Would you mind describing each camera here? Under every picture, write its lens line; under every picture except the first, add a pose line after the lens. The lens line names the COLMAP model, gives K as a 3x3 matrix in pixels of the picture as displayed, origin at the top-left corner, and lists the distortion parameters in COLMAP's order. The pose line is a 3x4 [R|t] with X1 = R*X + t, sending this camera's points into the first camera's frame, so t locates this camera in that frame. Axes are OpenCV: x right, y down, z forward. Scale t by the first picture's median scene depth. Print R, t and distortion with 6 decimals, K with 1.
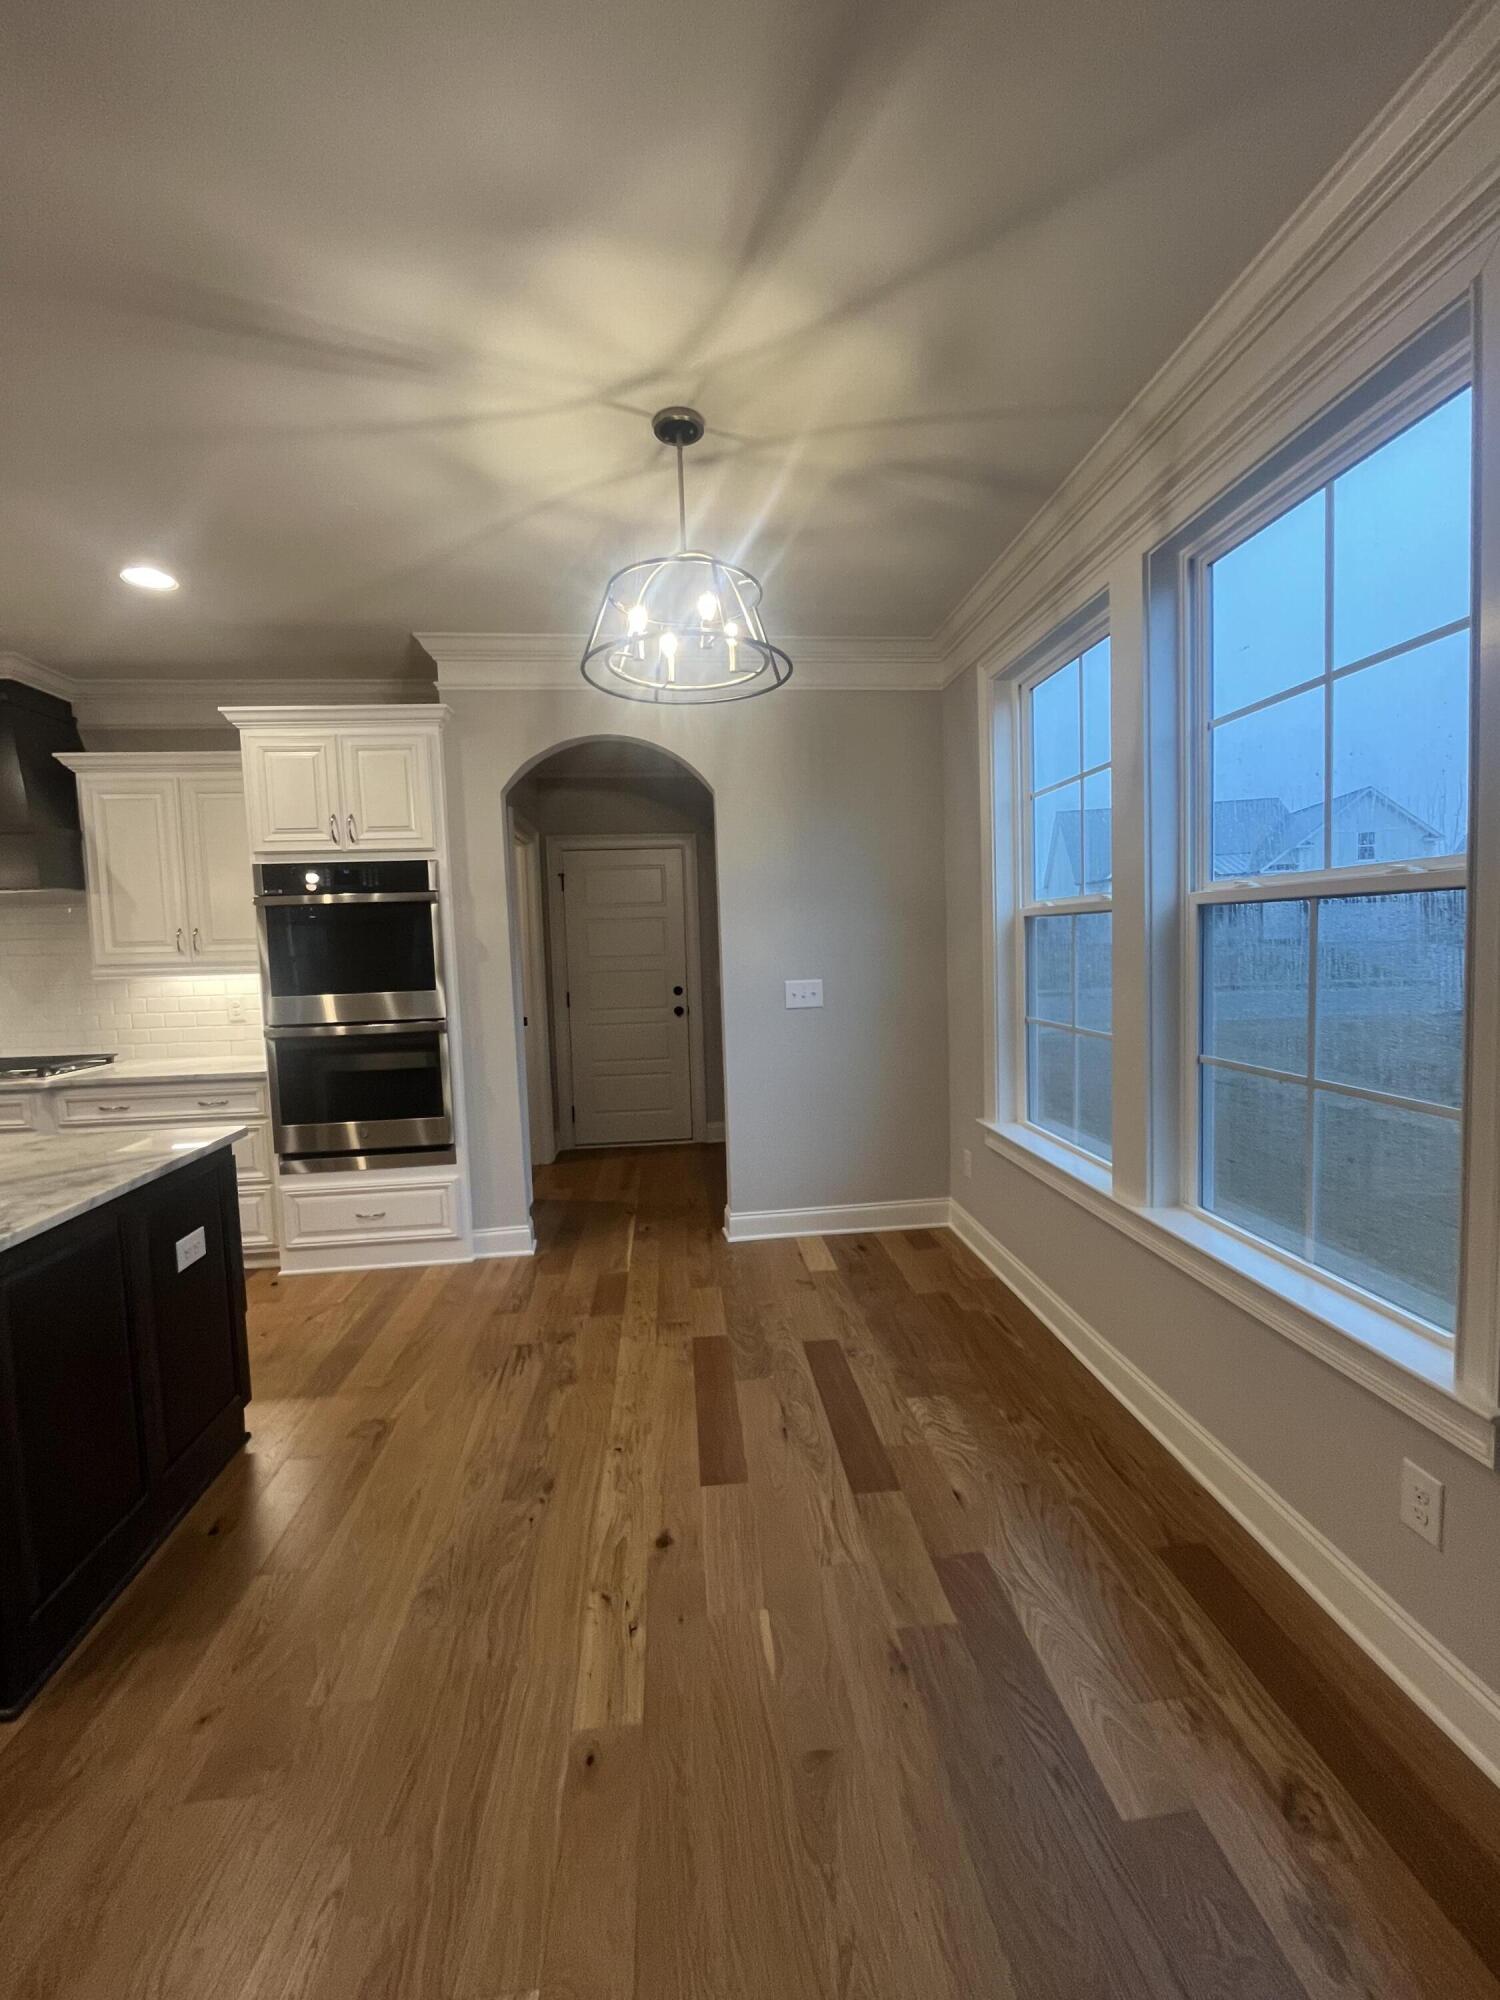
lens RADIAL K [[808.9, 0, 766.1], [0, 808.9, 994.2], [0, 0, 1]] dist [-0.000107, -0.000676]
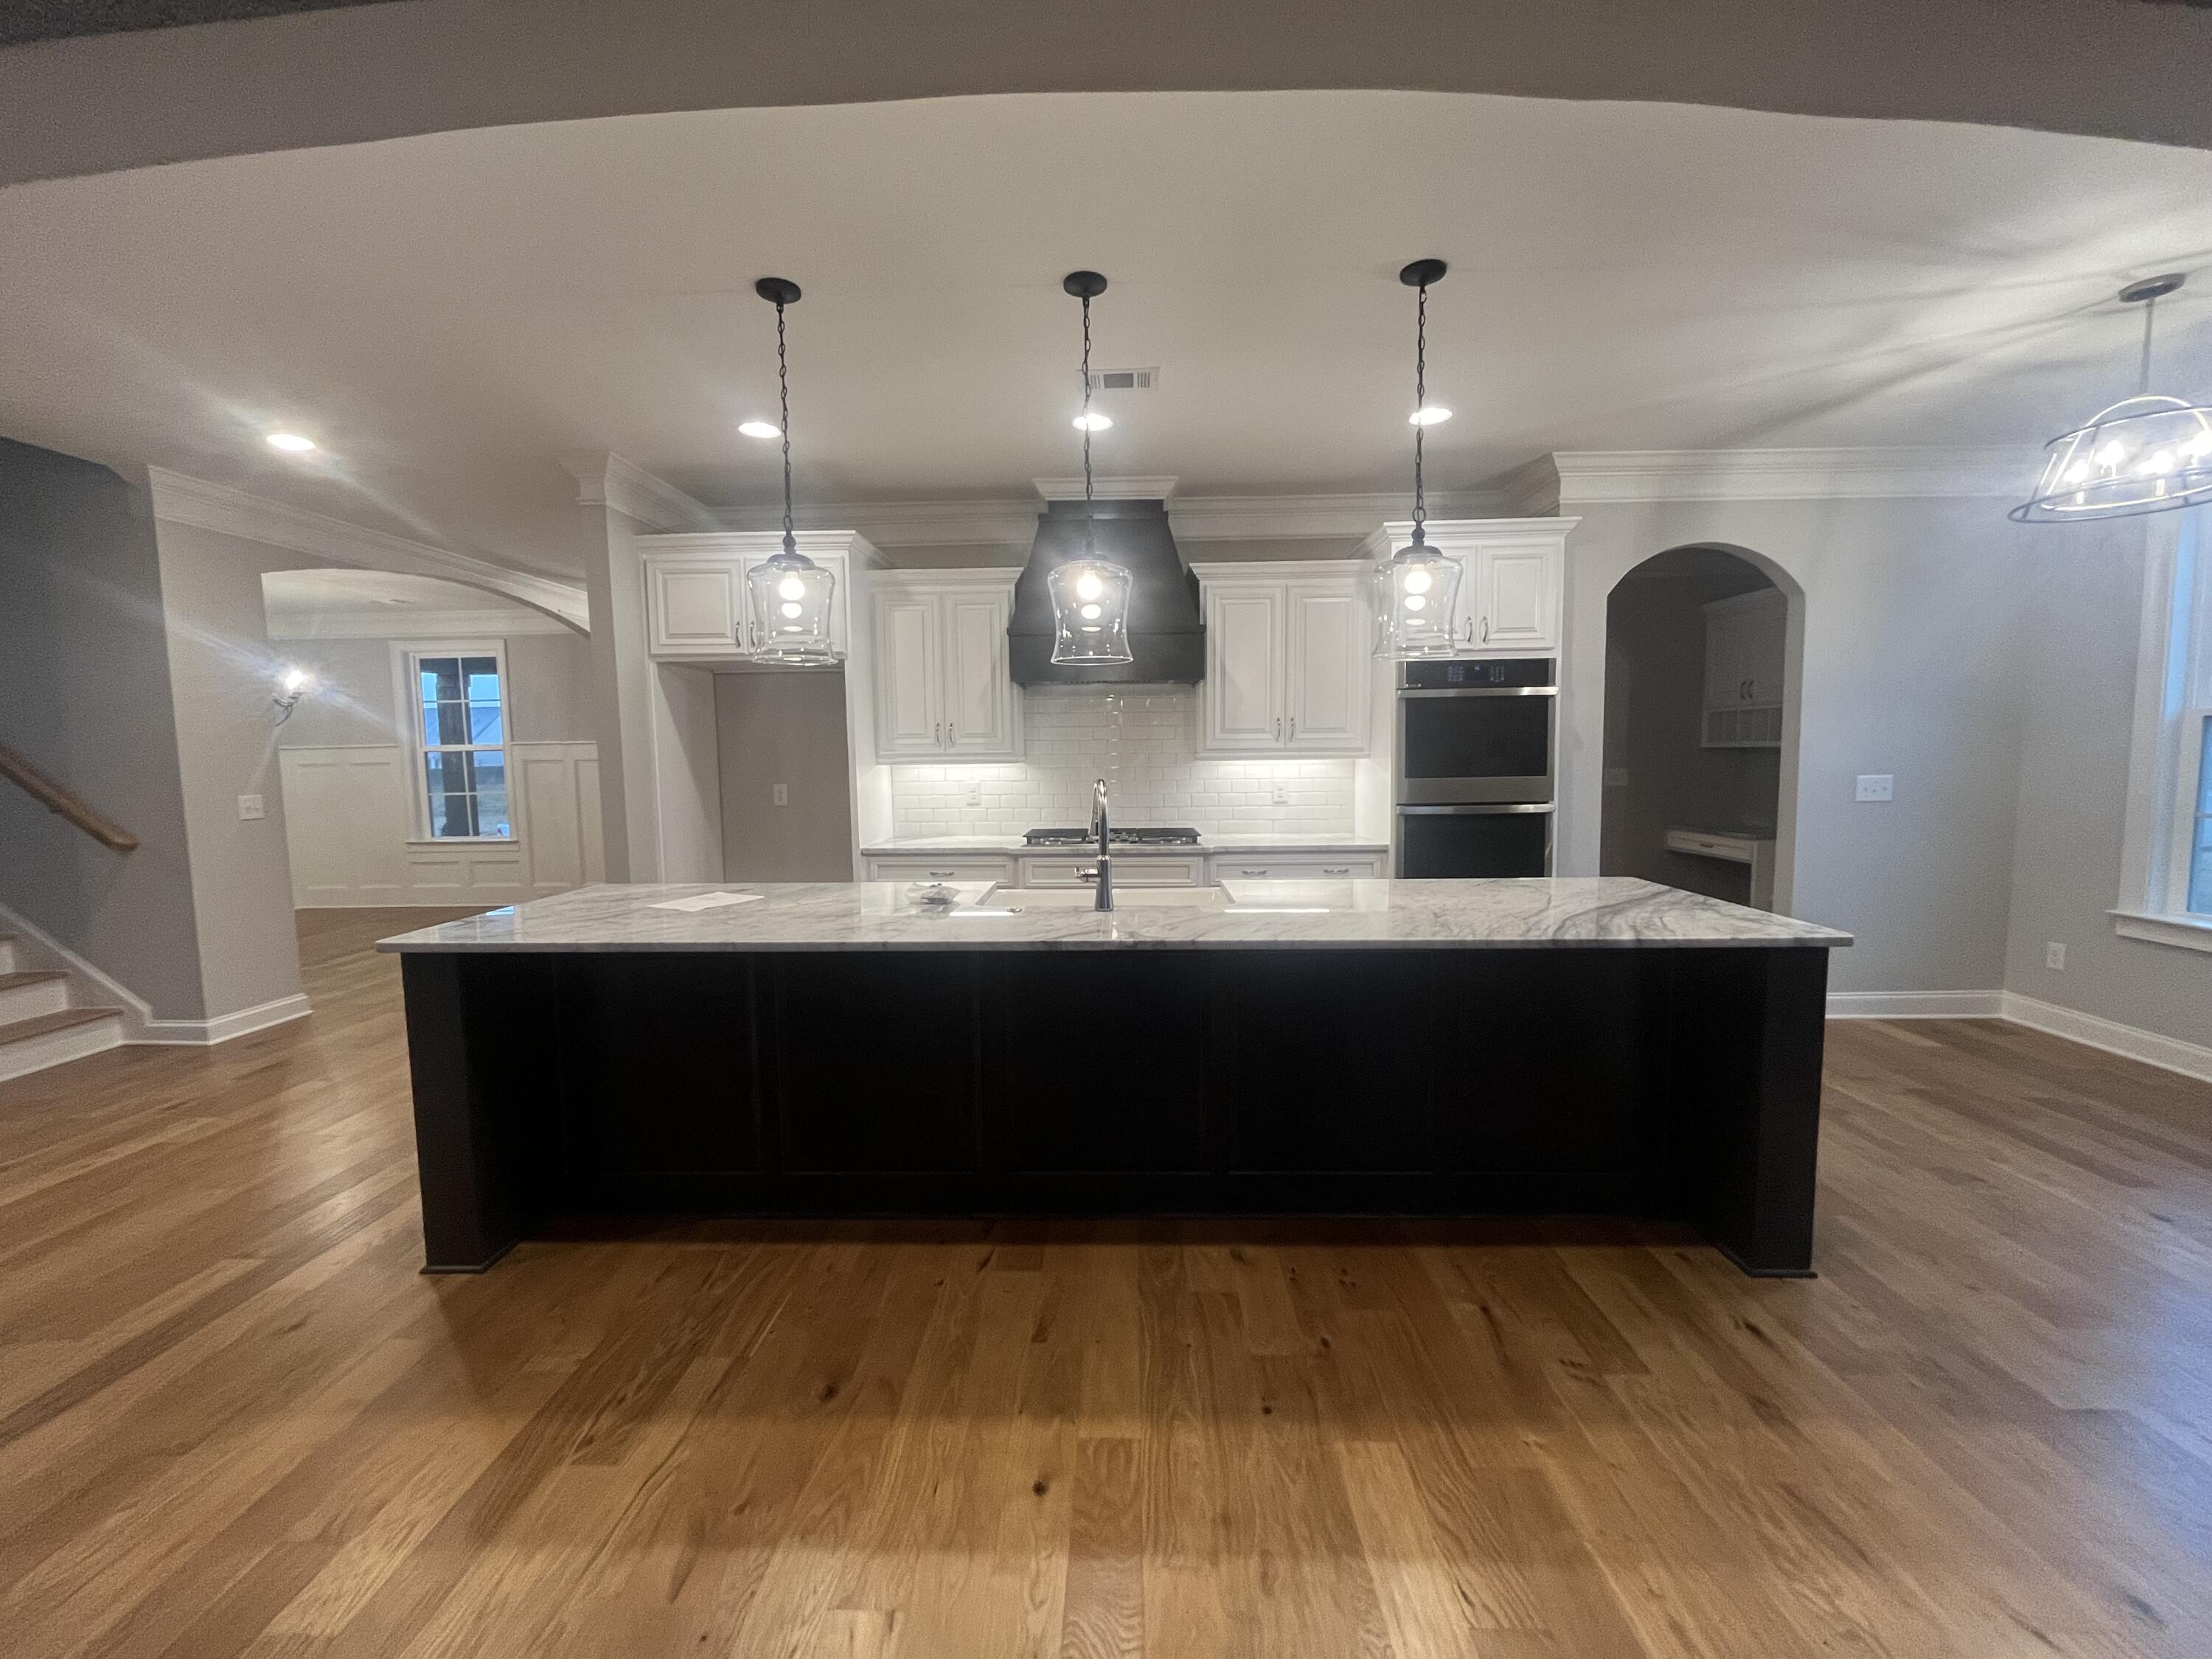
lens RADIAL K [[894.7, 0, 1096.2], [0, 894.7, 829.1], [0, 0, 1]] dist [-0.000107, -0.000676]
pose [[0.992376, 0.027717, -0.120092, -0.881491], [-0.024680, 0.999339, 0.026708, 0.050052], [0.120753, -0.023541, 0.992403, -0.293873]]
